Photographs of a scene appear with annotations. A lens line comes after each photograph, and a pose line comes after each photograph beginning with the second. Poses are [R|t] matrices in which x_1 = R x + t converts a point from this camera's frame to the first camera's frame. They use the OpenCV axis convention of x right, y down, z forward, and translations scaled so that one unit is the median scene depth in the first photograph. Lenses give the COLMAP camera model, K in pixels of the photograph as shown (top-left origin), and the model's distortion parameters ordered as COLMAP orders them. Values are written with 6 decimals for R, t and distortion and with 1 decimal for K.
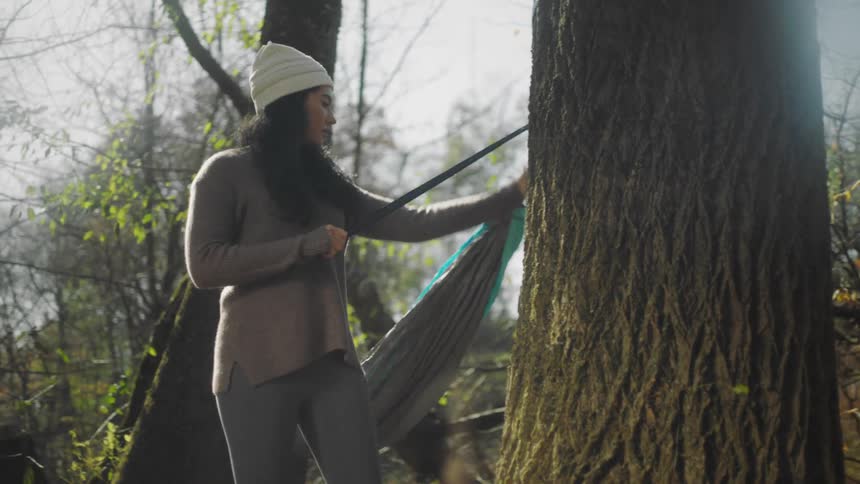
lens RADIAL K [[1338.8, 0, 430.0], [0, 1338.8, 242.0], [0, 0, 1]] dist [0.013441, 0.062497]
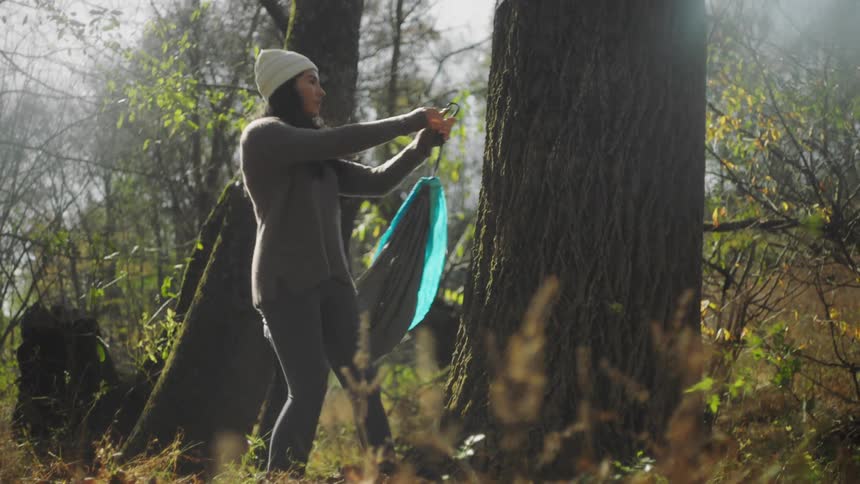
lens RADIAL K [[1338.8, 0, 430.0], [0, 1338.8, 242.0], [0, 0, 1]] dist [0.013441, 0.062497]
pose [[0.999188, 0.025988, -0.030790, 0.068456], [-0.023370, 0.996314, 0.082539, -0.065995], [0.032821, -0.081753, 0.996112, -0.385720]]
